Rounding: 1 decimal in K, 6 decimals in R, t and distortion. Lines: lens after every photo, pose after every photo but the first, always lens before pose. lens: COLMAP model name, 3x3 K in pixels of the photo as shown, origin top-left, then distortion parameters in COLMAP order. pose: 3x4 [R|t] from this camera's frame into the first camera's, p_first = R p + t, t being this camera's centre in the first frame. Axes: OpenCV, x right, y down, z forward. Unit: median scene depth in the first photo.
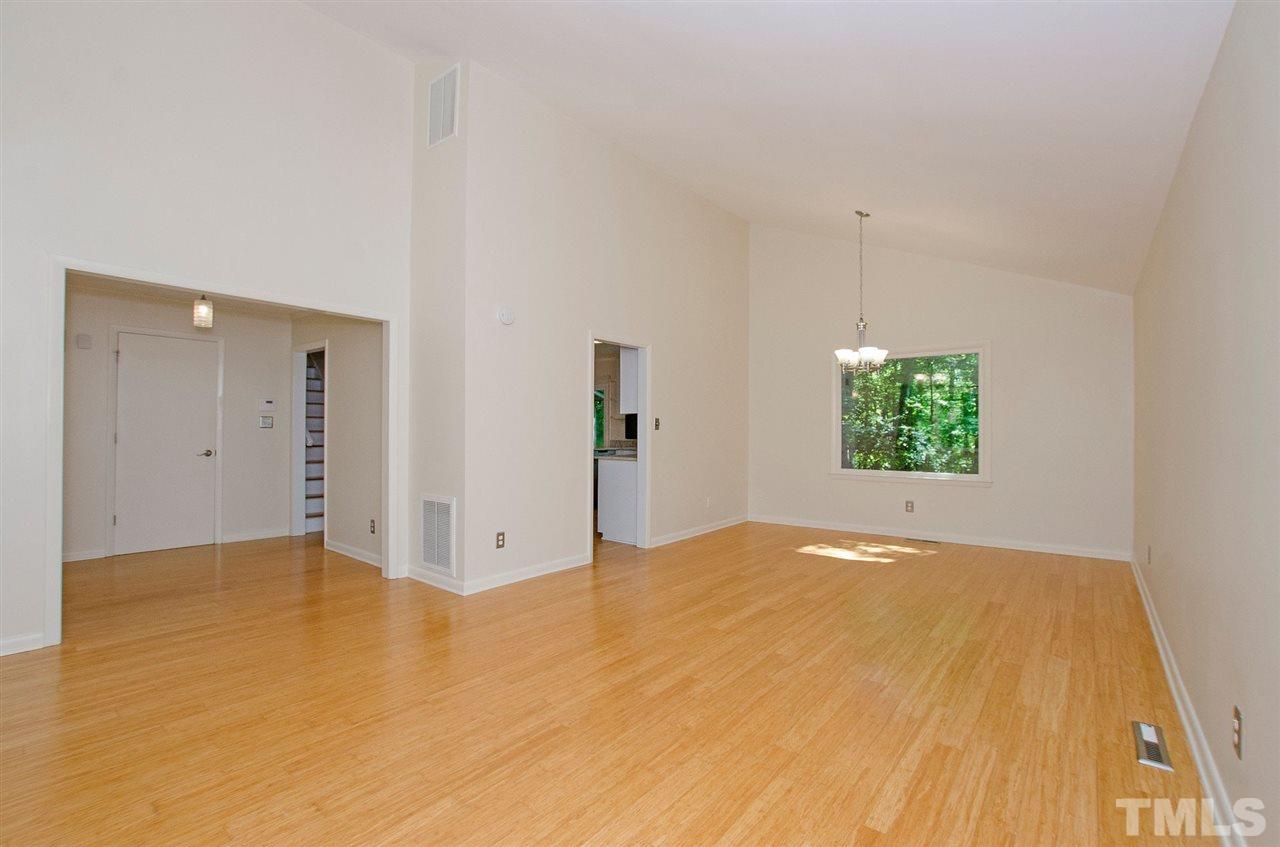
lens RADIAL K [[563.4, 0, 644.4], [0, 563.4, 424.9], [0, 0, 1]] dist [-0.037576, 0.007844]
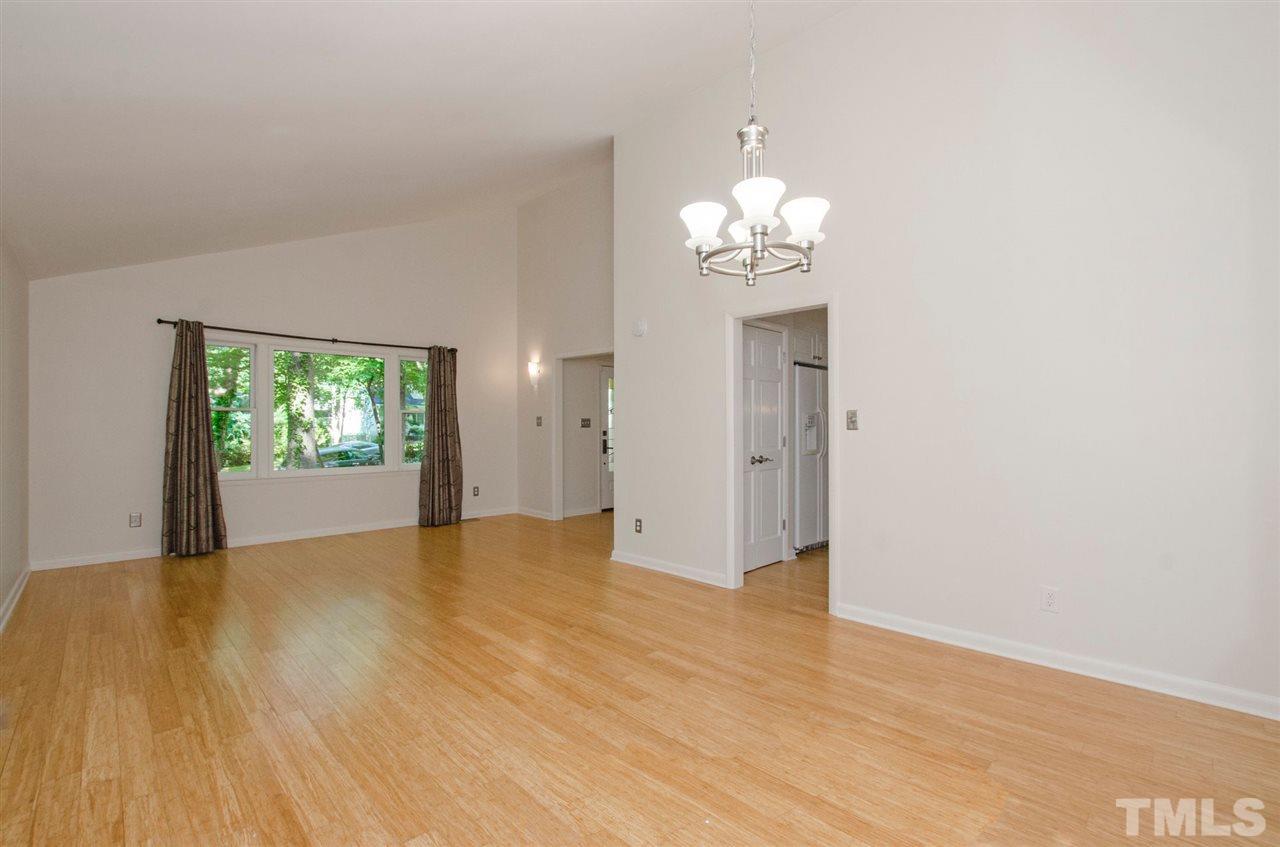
lens RADIAL K [[563.4, 0, 644.4], [0, 563.4, 424.9], [0, 0, 1]] dist [-0.037576, 0.007844]
pose [[-0.113388, -0.008814, -0.993512, 1.080275], [0.005886, 0.999937, -0.009543, 0.013155], [0.993533, -0.006930, -0.113329, 1.398624]]
